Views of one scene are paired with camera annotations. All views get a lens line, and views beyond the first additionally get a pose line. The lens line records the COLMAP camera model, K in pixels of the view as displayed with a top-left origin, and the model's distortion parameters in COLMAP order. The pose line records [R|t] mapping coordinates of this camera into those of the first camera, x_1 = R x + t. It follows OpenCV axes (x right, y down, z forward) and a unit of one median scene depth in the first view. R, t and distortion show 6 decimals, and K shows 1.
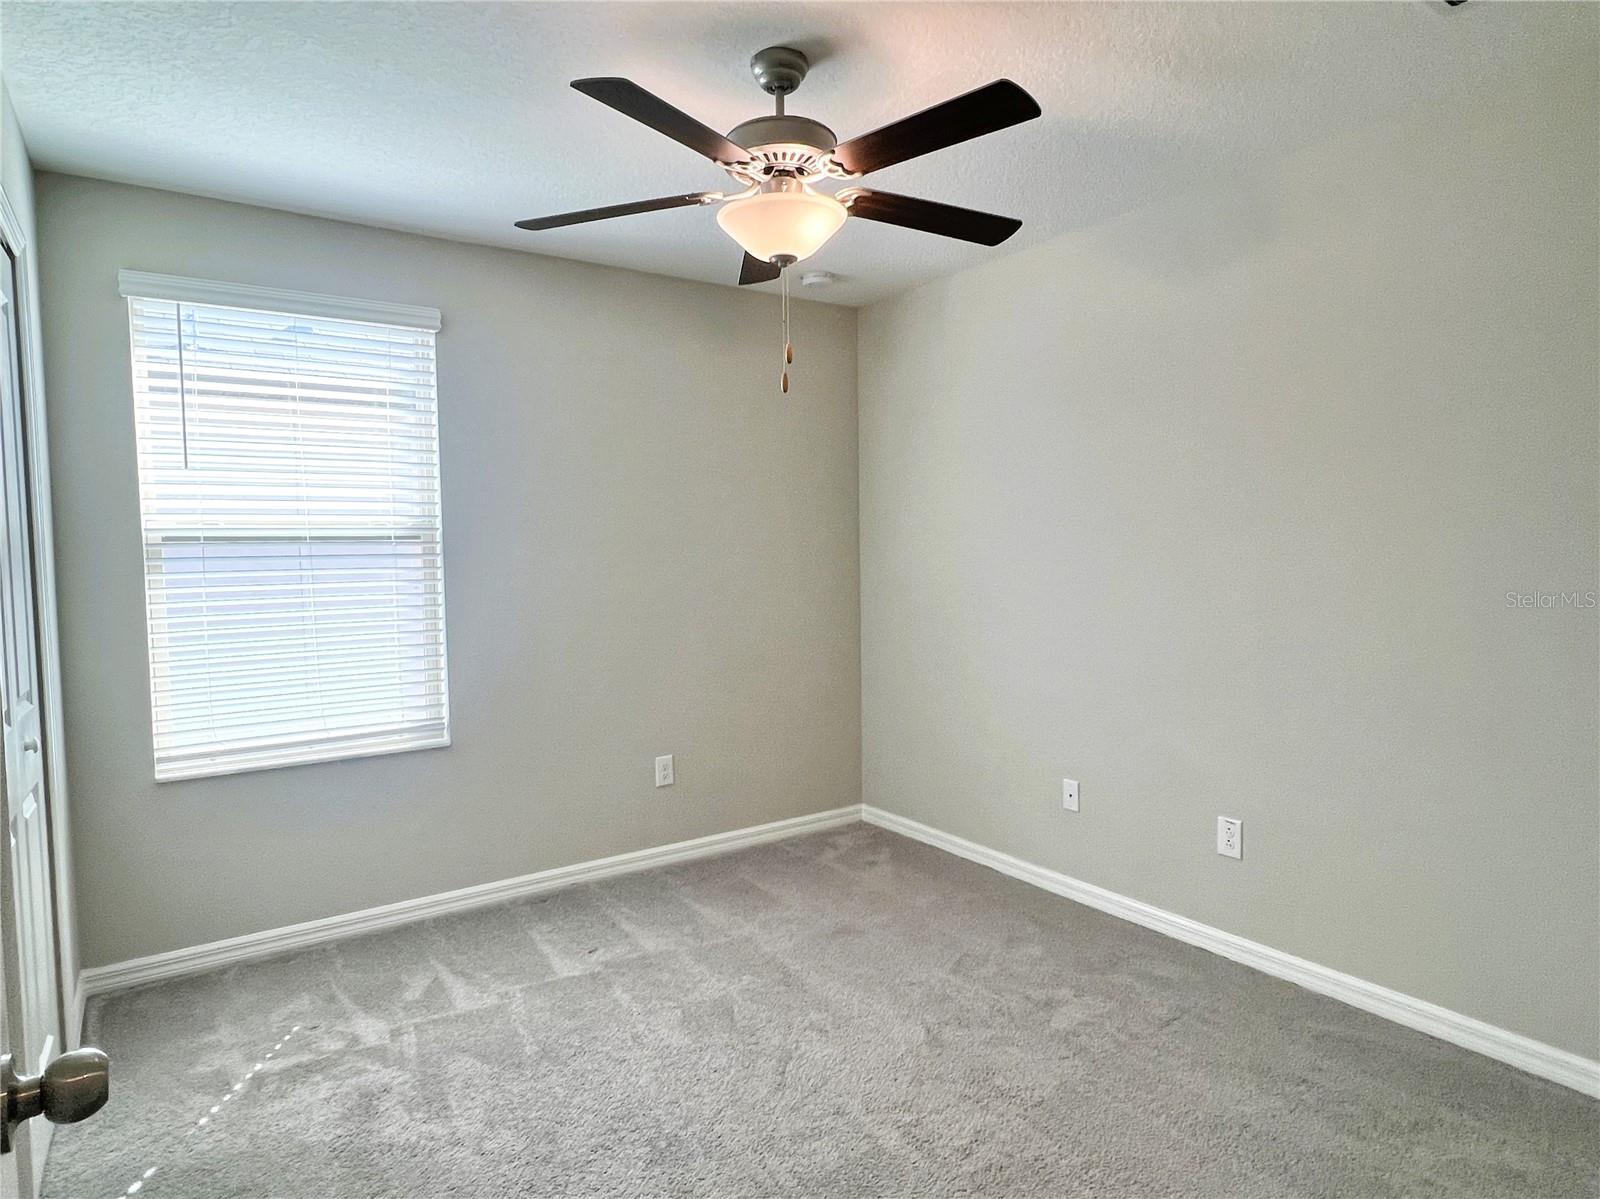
lens RADIAL K [[941.0, 0, 804.1], [0, 941.0, 603.2], [0, 0, 1]] dist [0.001724, 0.000108]
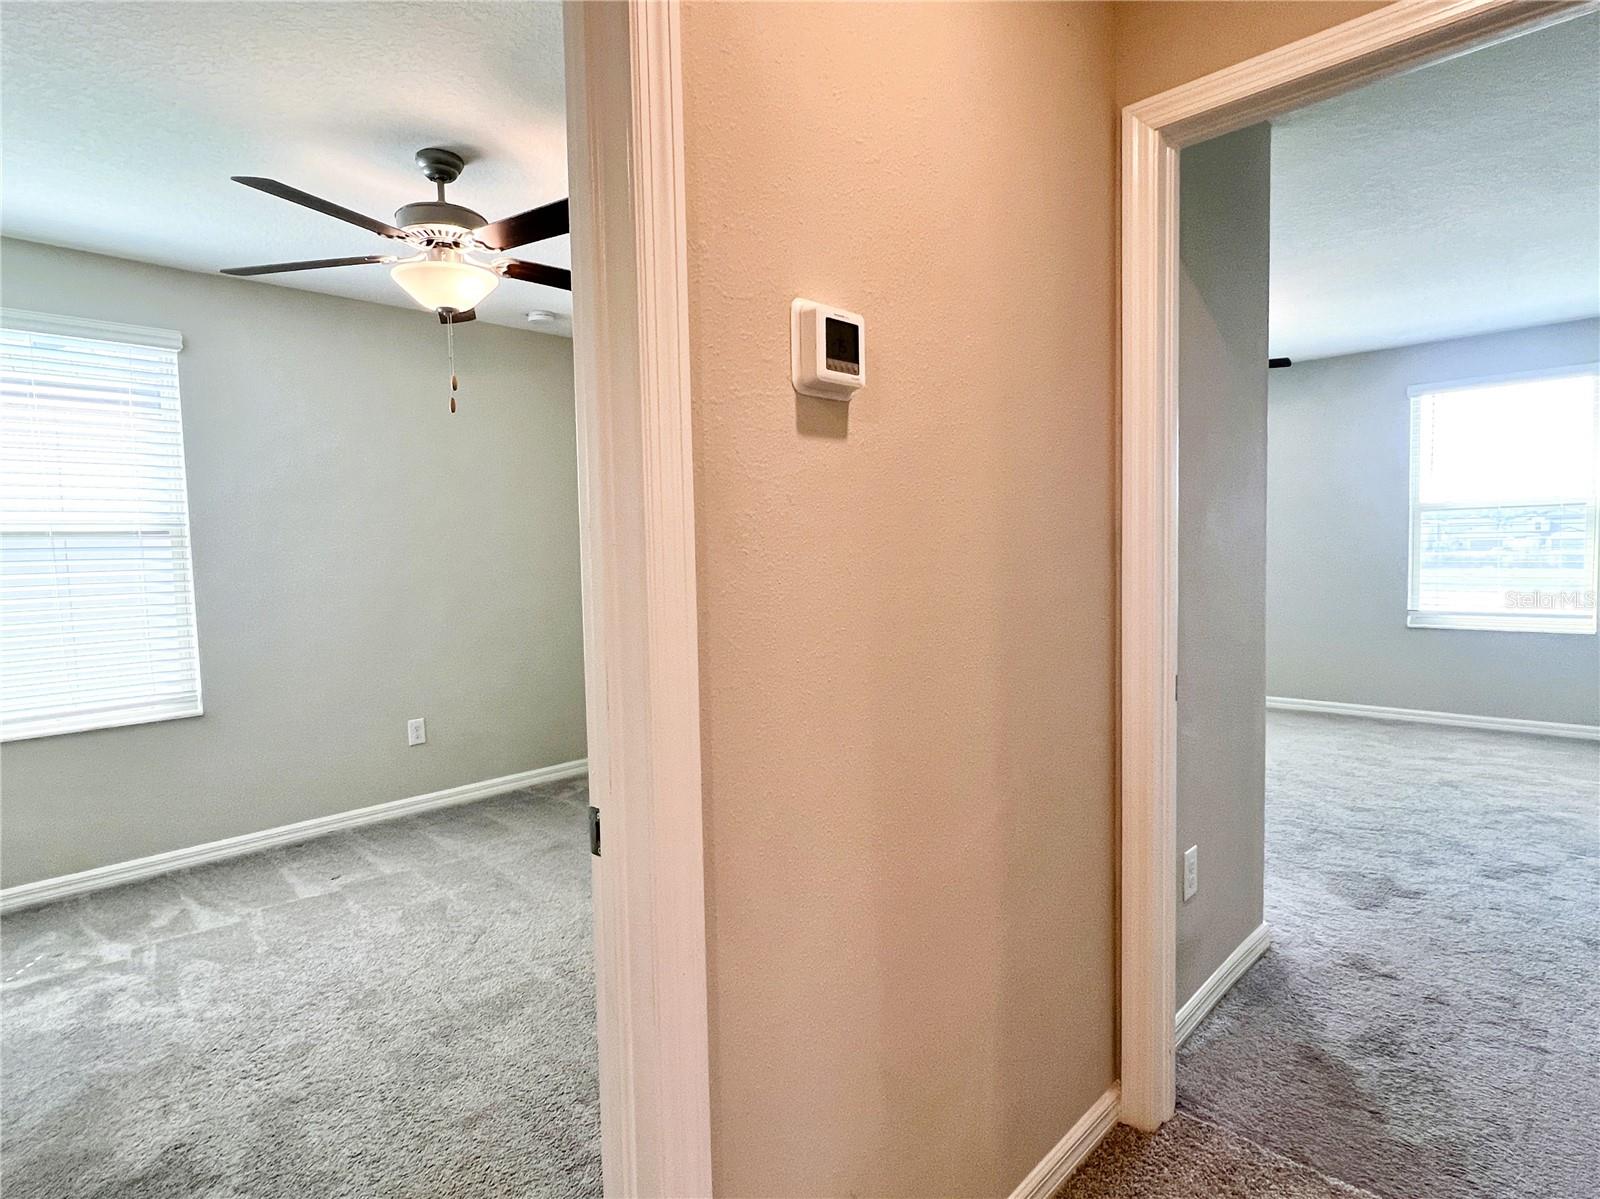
lens RADIAL K [[852.3, 0, 800.0], [0, 852.3, 599.5], [0, 0, 1]] dist [0.000259, 0.001880]
pose [[0.980149, -0.023313, 0.196889, 0.175264], [0.023496, 0.999723, 0.001410, 0.036414], [-0.196867, 0.003244, 0.980425, -0.205558]]
